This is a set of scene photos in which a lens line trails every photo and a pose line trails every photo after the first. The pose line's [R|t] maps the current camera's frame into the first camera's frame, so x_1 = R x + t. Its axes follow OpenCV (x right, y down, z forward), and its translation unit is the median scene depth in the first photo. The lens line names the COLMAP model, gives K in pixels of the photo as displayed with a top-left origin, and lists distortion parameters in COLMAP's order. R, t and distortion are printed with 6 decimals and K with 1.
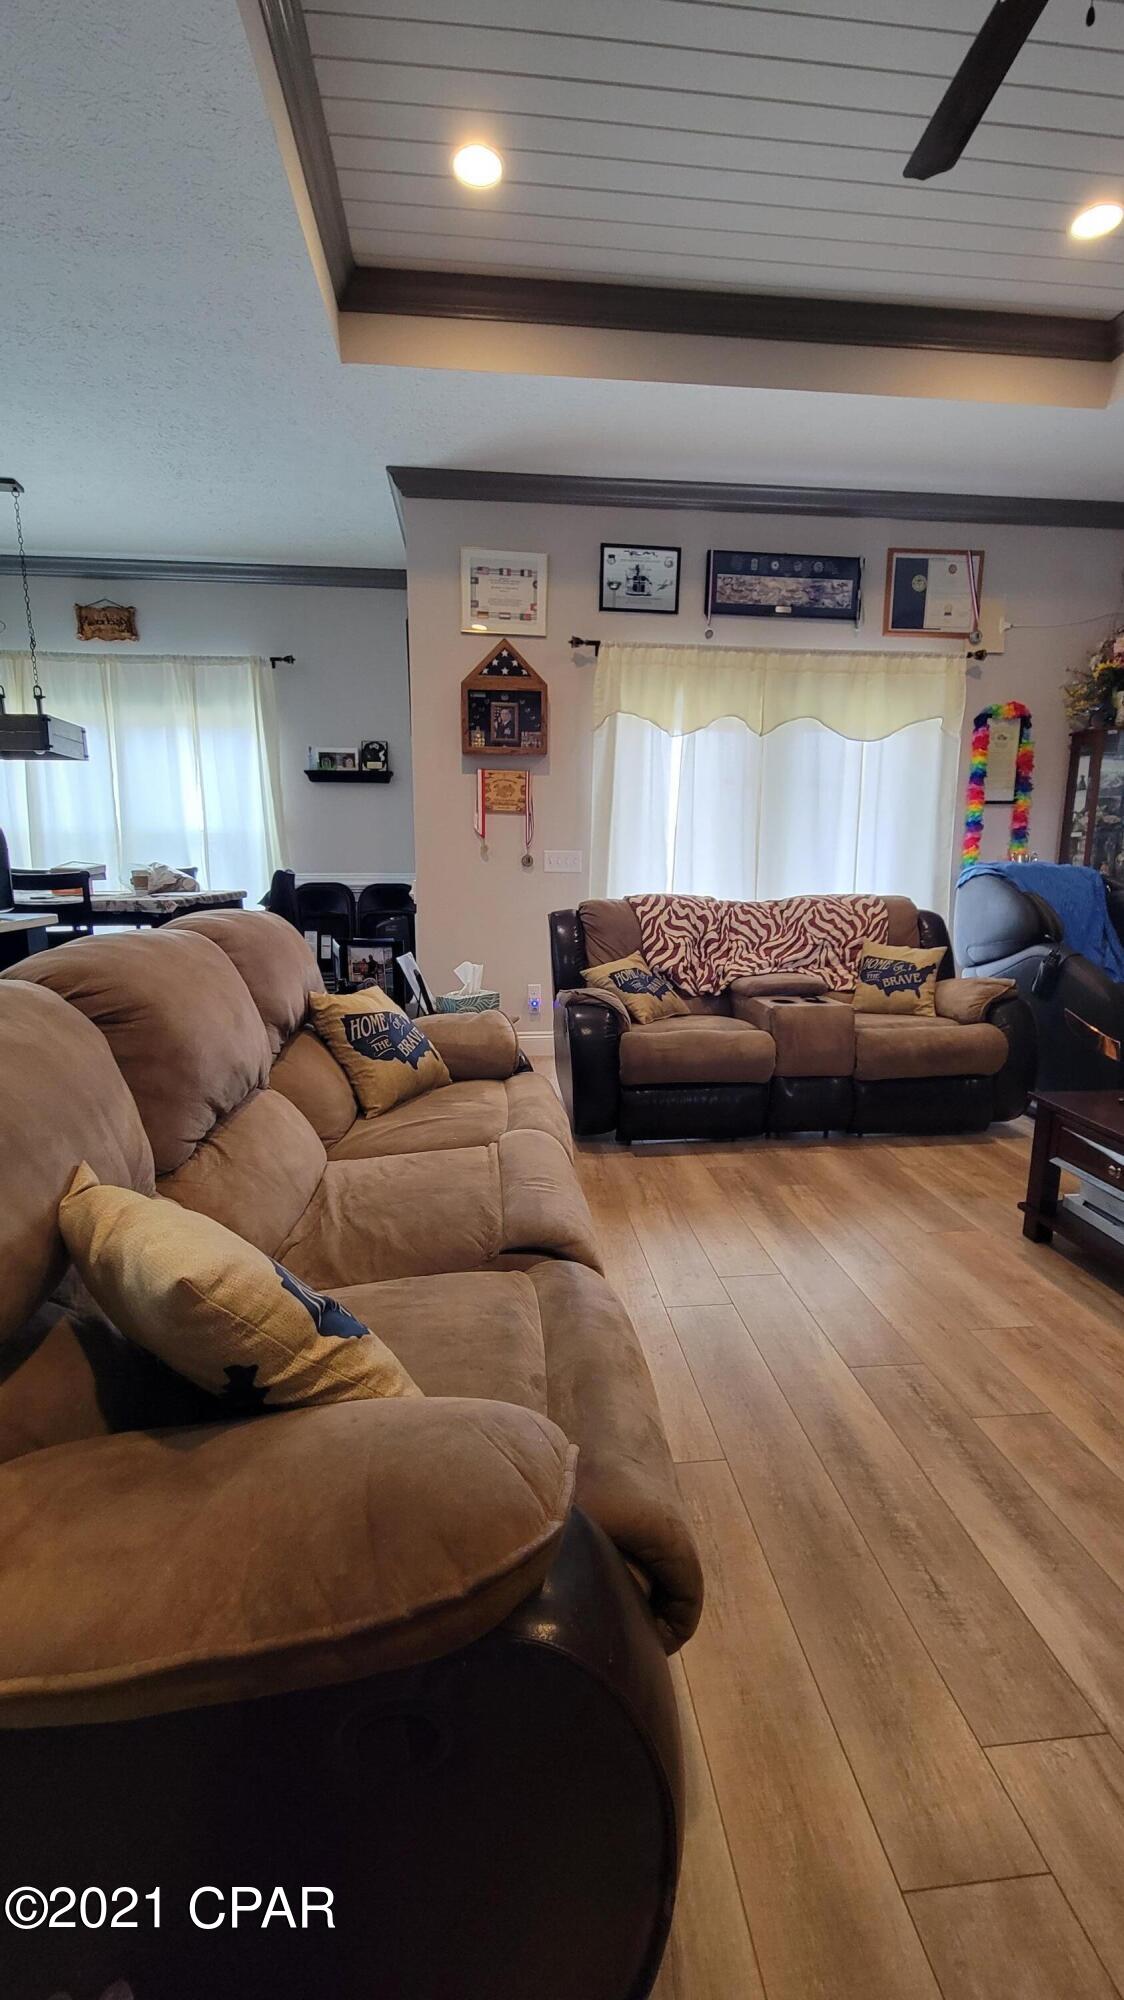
lens RADIAL K [[822.4, 0, 560.0], [0, 822.4, 1008.6], [0, 0, 1]] dist [-0.000599, -0.001318]
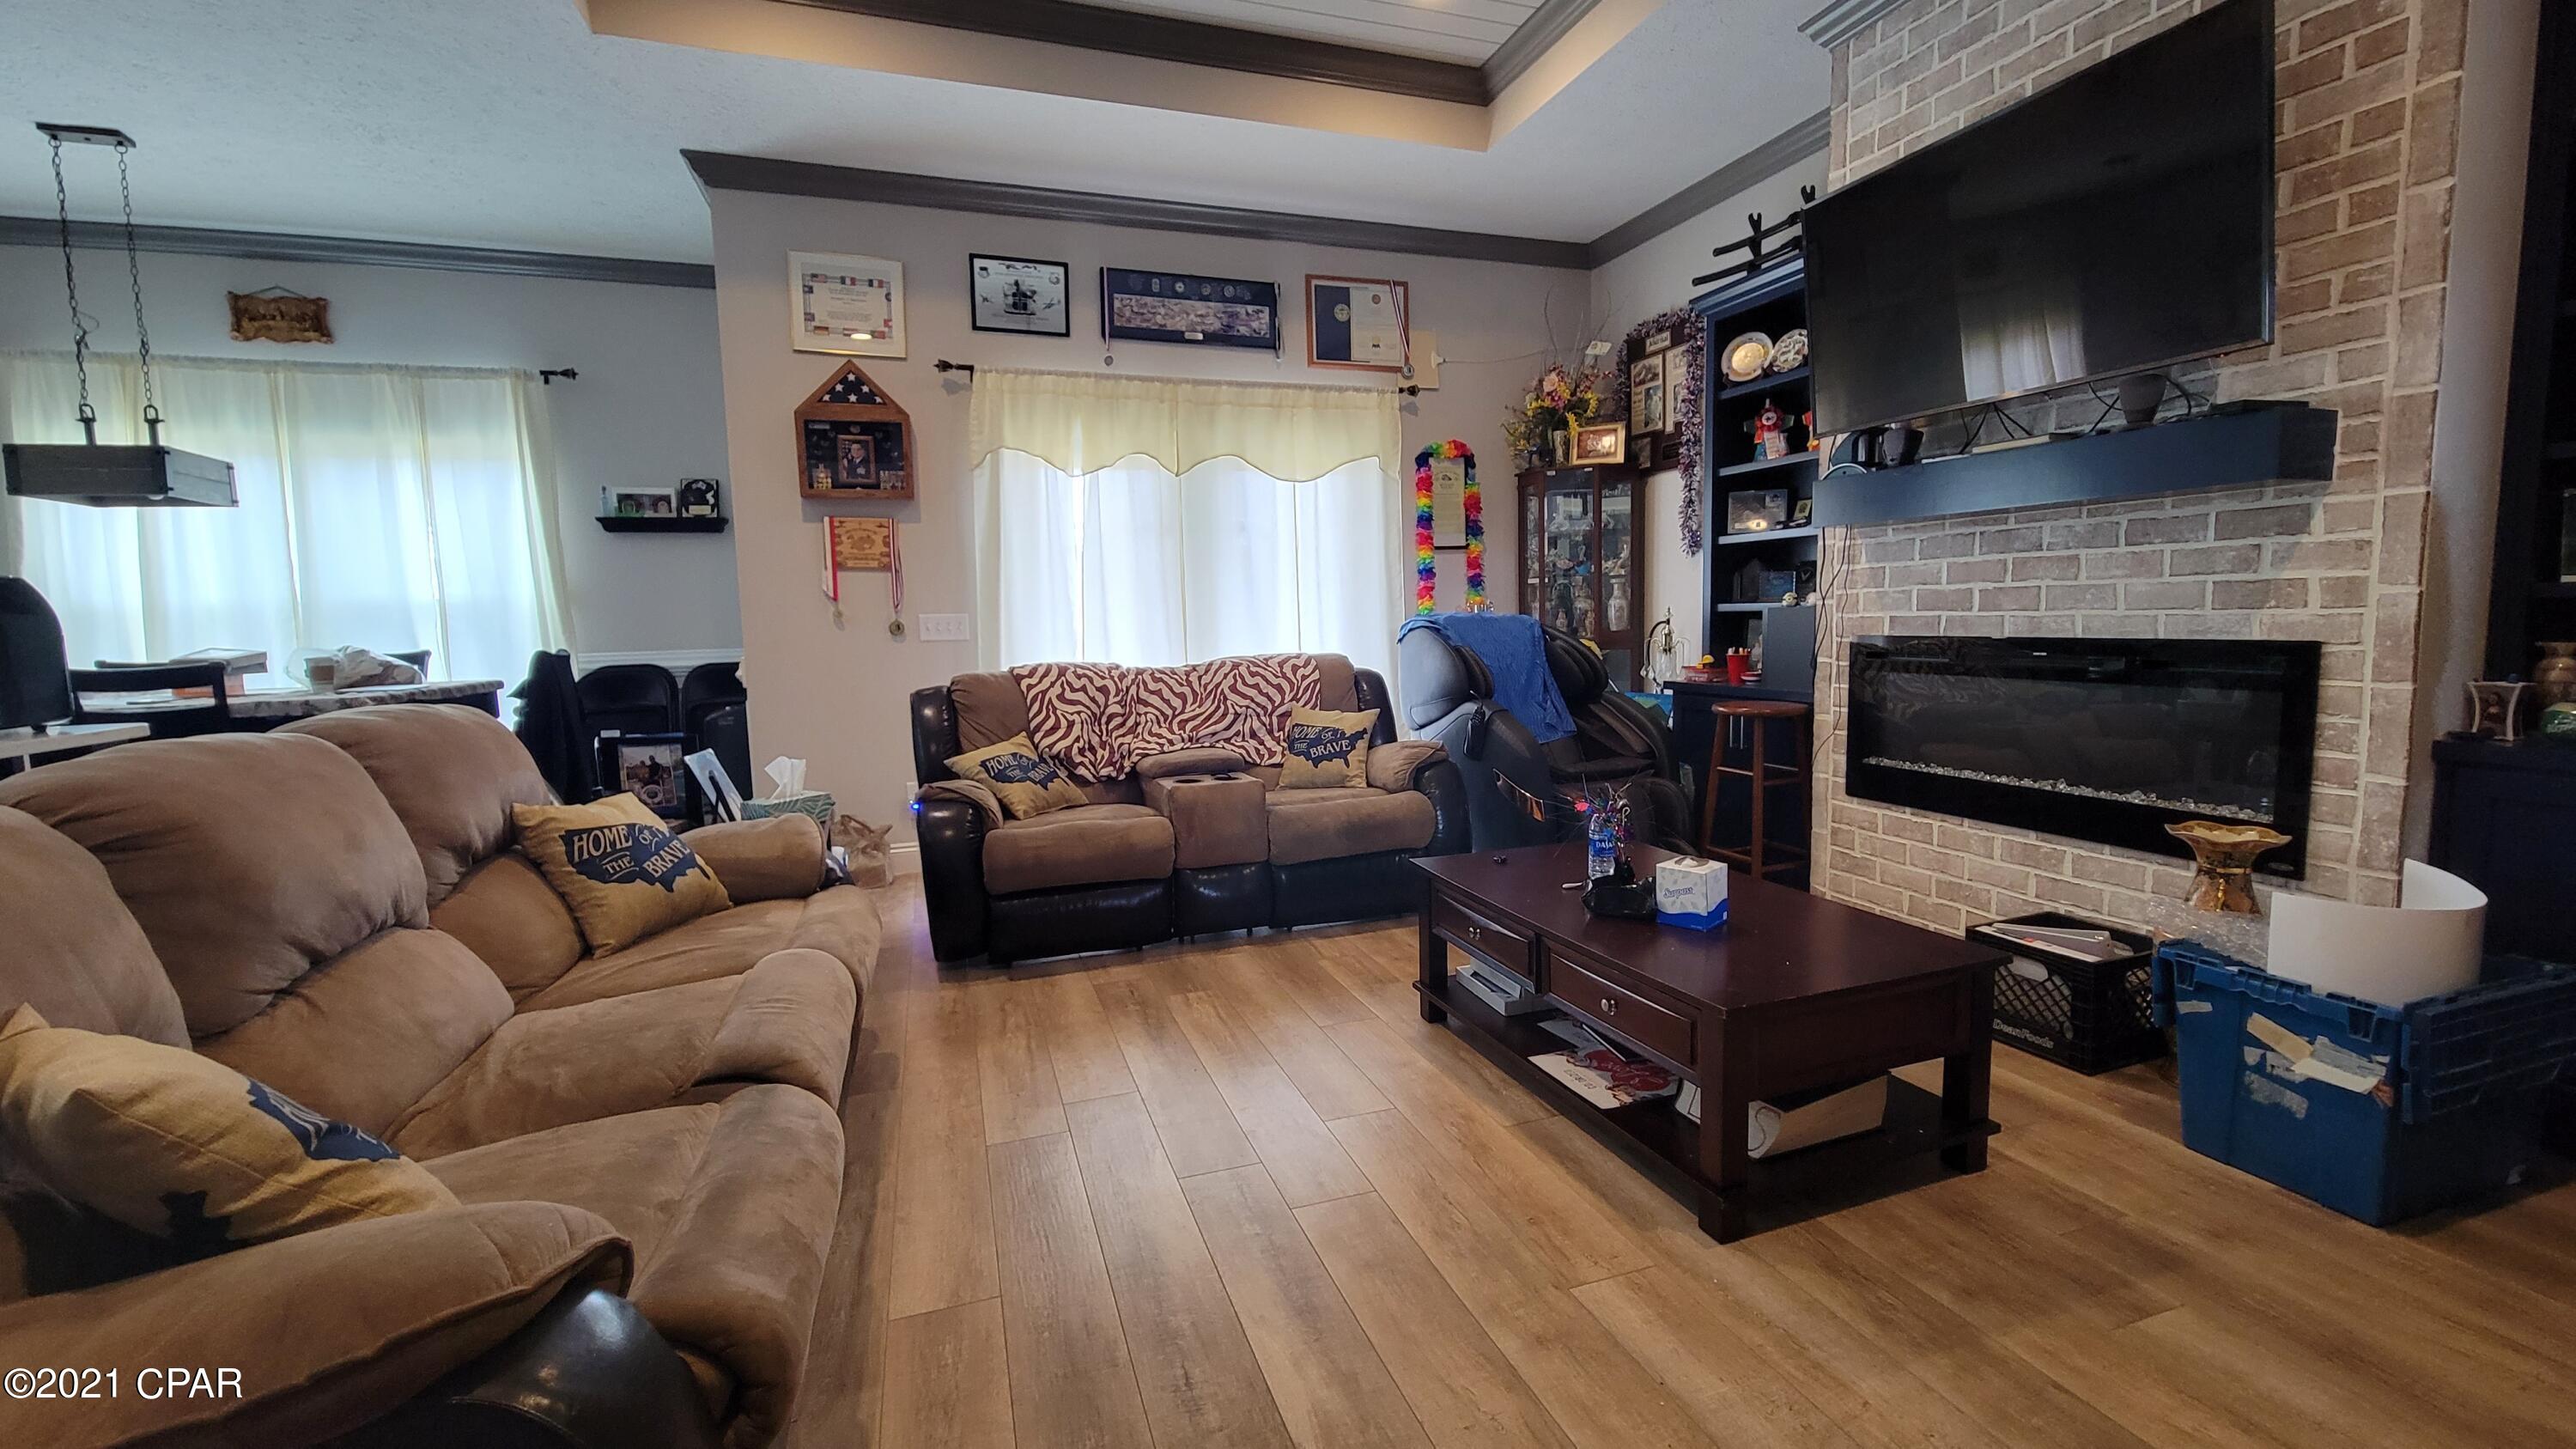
lens RADIAL K [[1059.3, 0, 1300.6], [0, 1059.3, 713.5], [0, 0, 1]] dist [-0.000599, -0.001318]
pose [[0.970879, -0.049724, 0.234354, 0.107503], [0.070271, 0.994302, -0.080153, 0.014999], [-0.229033, 0.094287, 0.968841, -0.090815]]
